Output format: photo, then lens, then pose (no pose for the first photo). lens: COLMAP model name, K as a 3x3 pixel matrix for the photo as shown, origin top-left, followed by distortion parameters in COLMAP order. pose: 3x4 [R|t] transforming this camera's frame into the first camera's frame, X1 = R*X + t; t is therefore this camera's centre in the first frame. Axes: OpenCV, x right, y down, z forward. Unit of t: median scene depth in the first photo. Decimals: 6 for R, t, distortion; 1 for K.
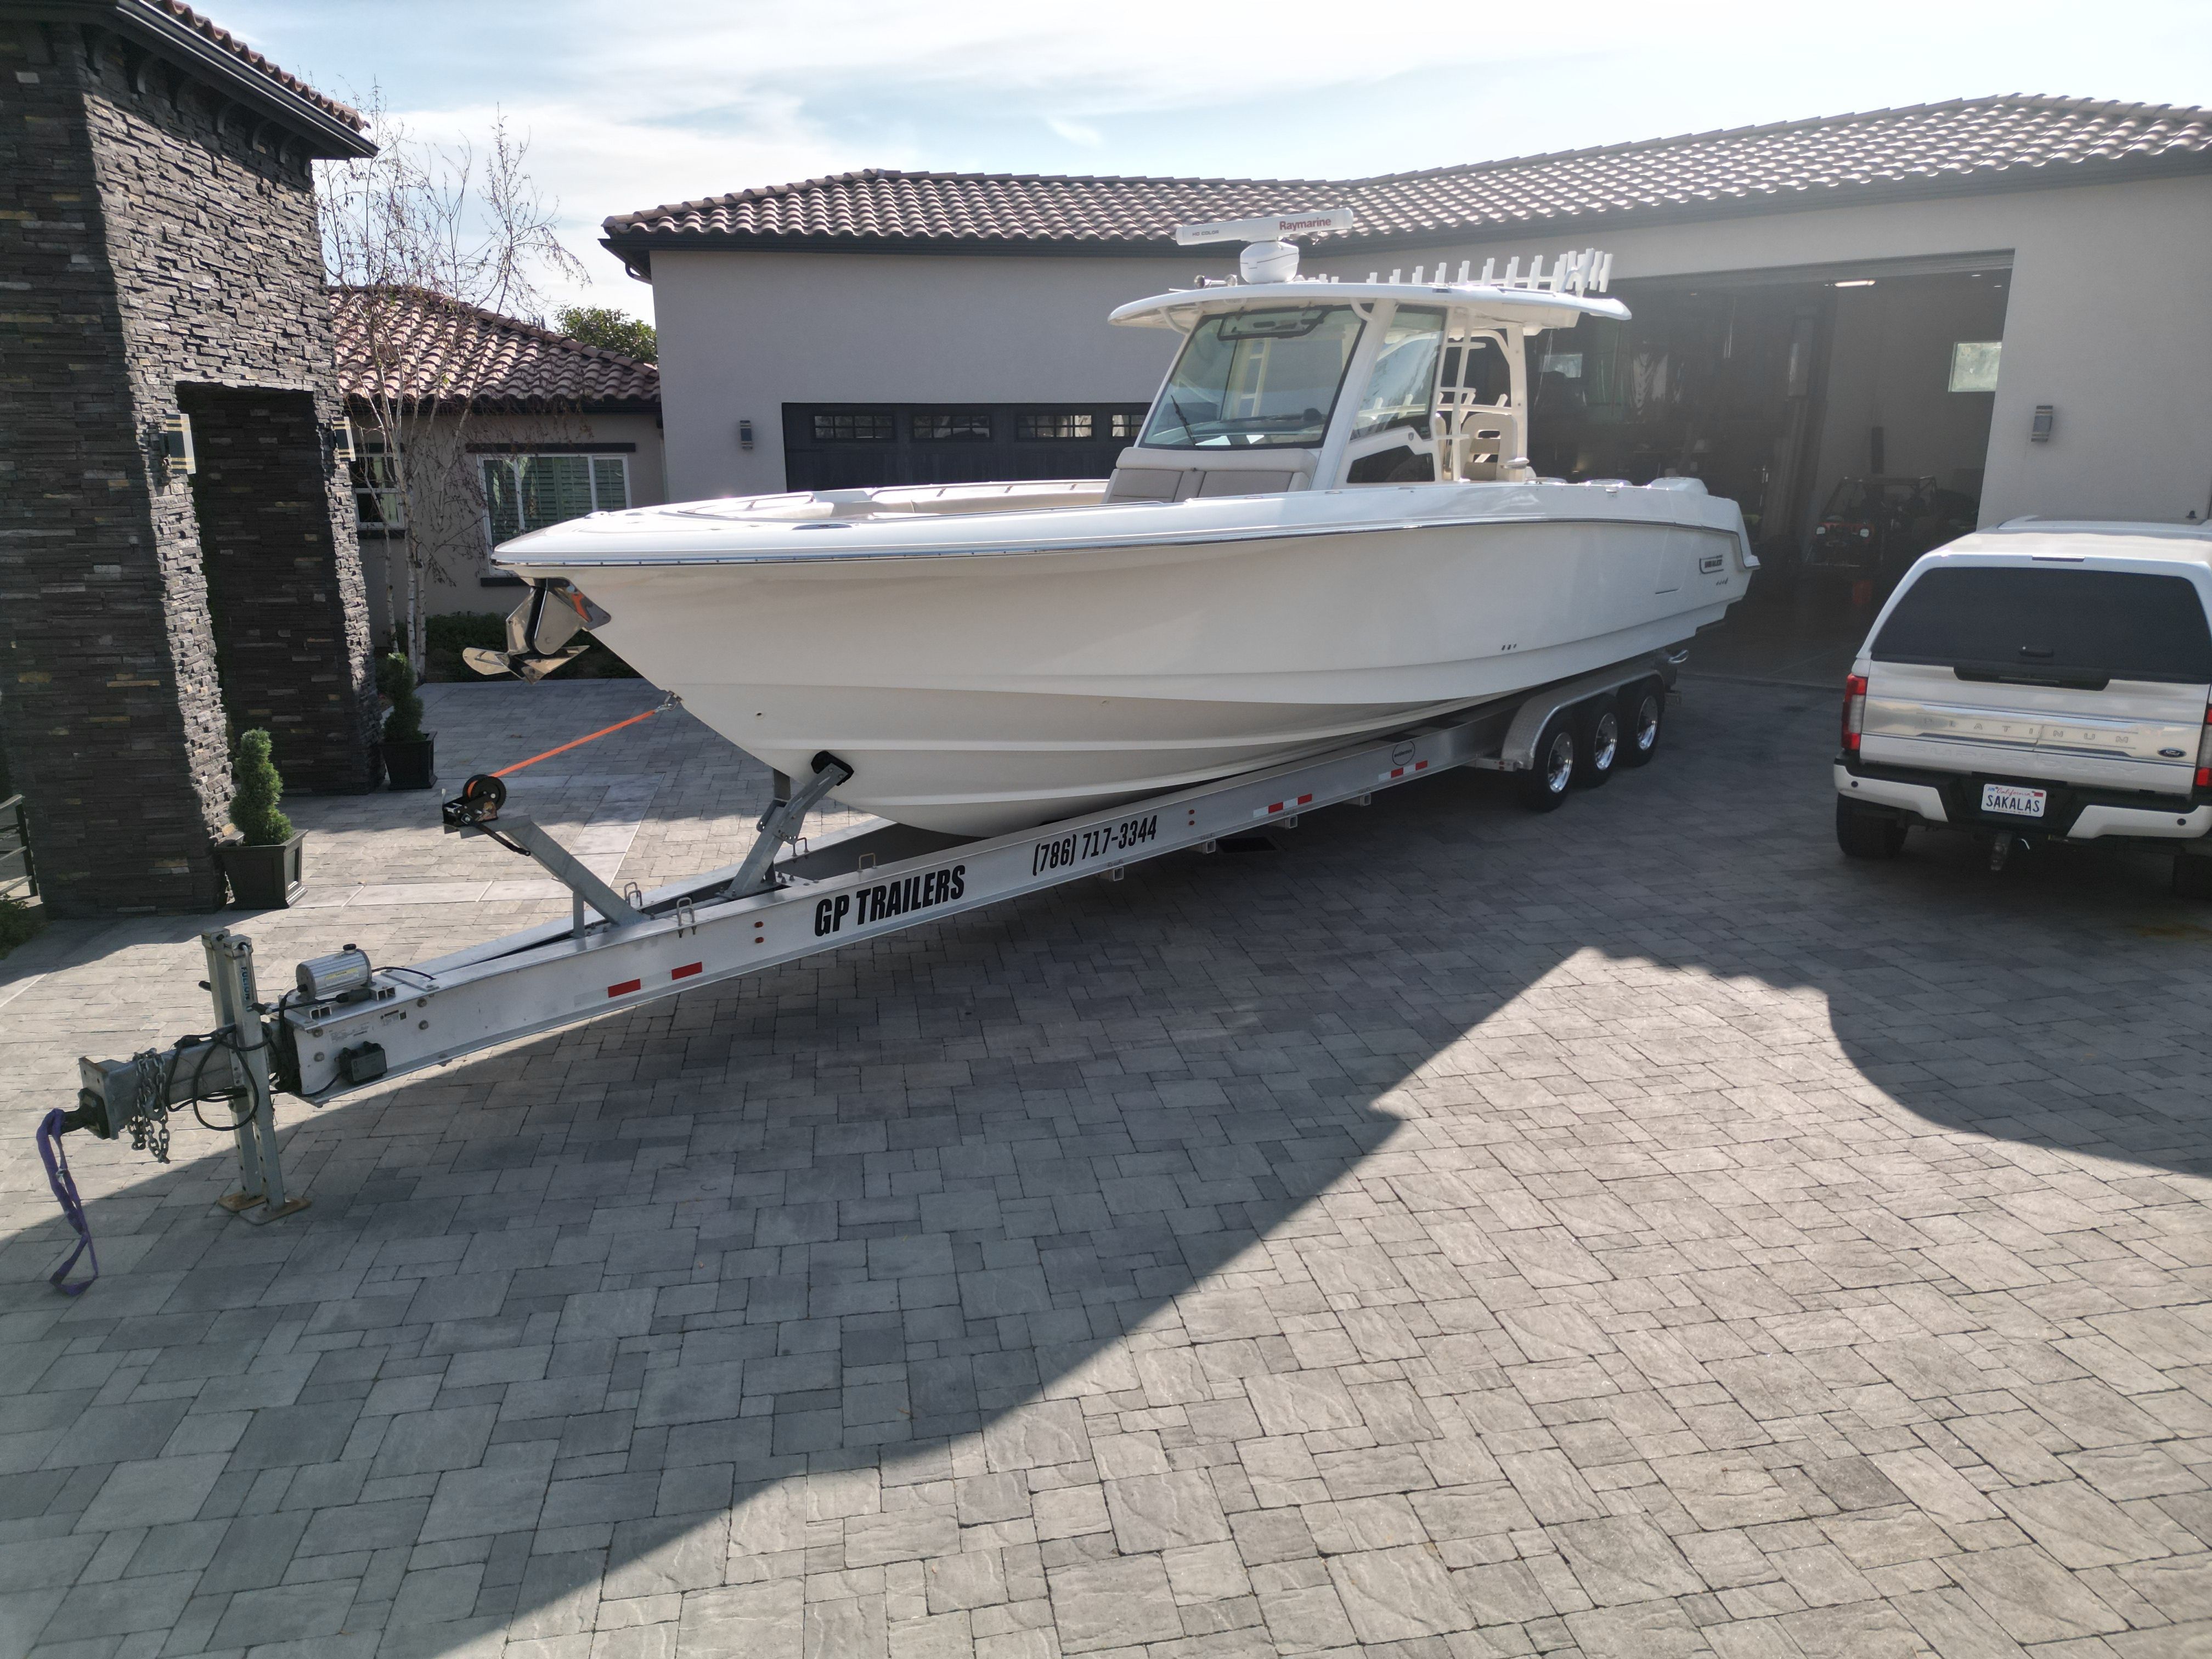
lens RADIAL K [[1544.3, 0, 1114.9], [0, 1544.3, 838.6], [0, 0, 1]] dist [0.079888, -0.087807]
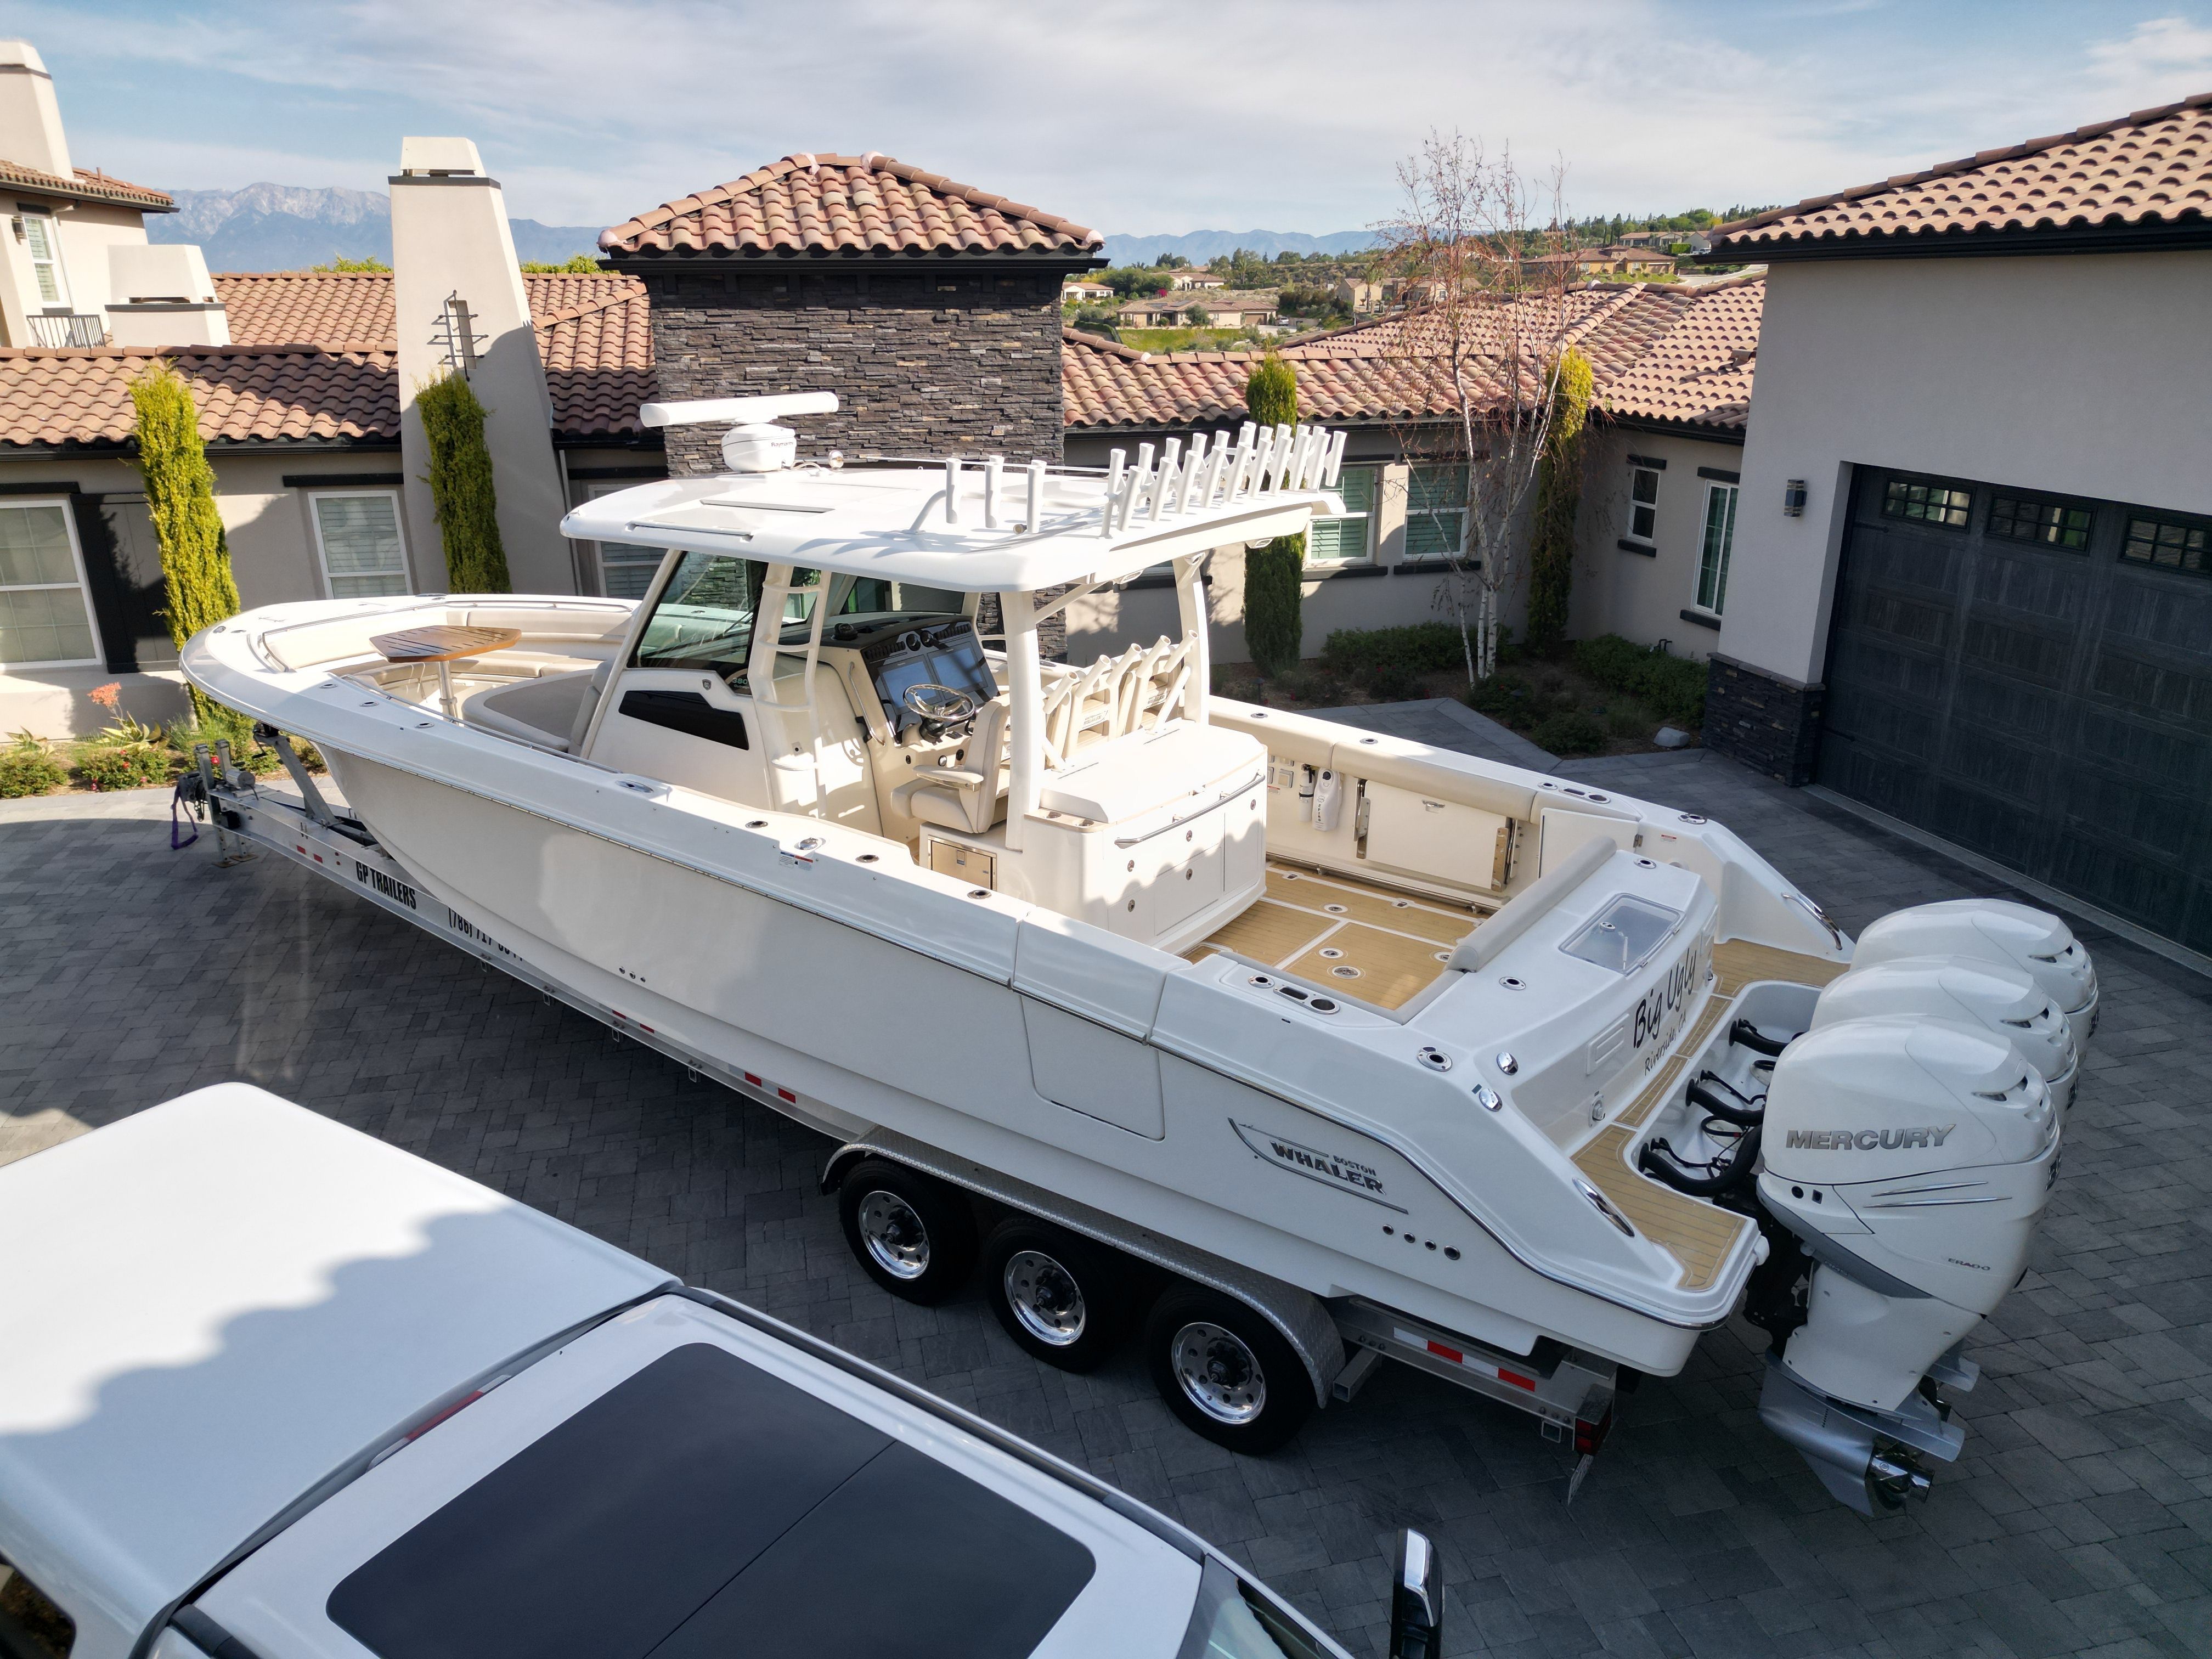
lens RADIAL K [[1544.3, 0, 1114.9], [0, 1544.3, 838.6], [0, 0, 1]] dist [0.079888, -0.087807]
pose [[0.029683, 0.335396, -0.941609, 0.940456], [-0.243970, 0.915965, 0.318571, -0.481146], [0.969328, 0.220268, 0.109015, 1.131832]]
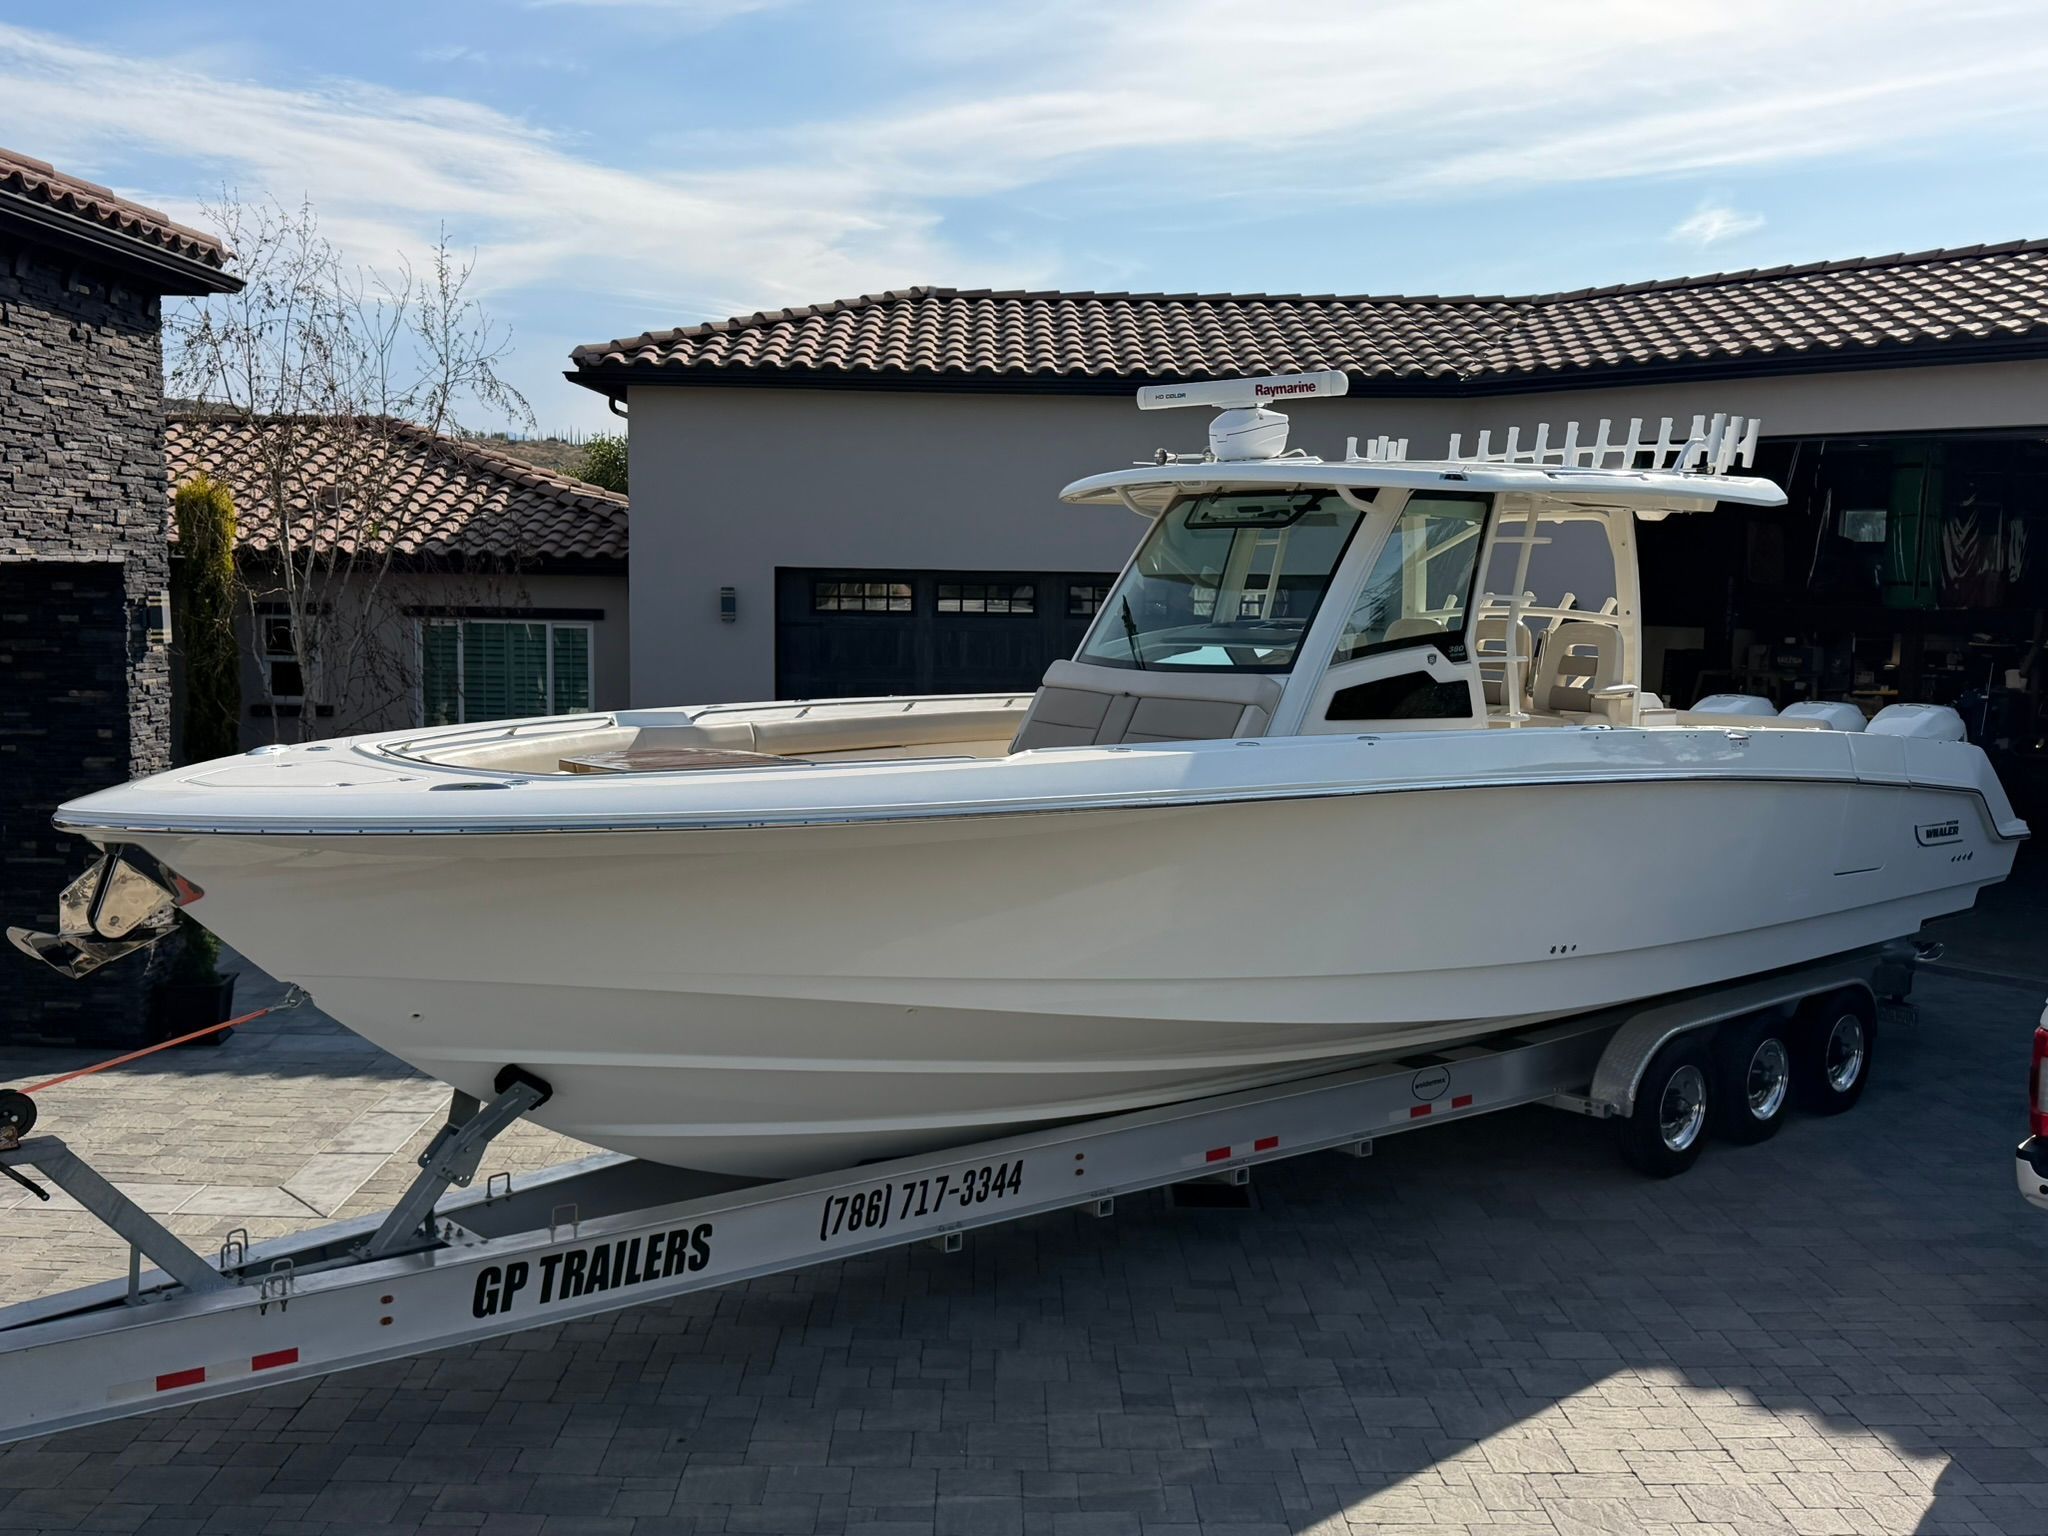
lens RADIAL K [[2020.0, 0, 1024.9], [0, 2020.0, 787.2], [0, 0, 1]] dist [0.138714, -0.286838]
pose [[0.986272, 0.039804, -0.160257, 0.153784], [-0.063287, 0.987521, -0.144215, -0.045229], [0.152517, 0.152377, 0.976483, 0.033113]]
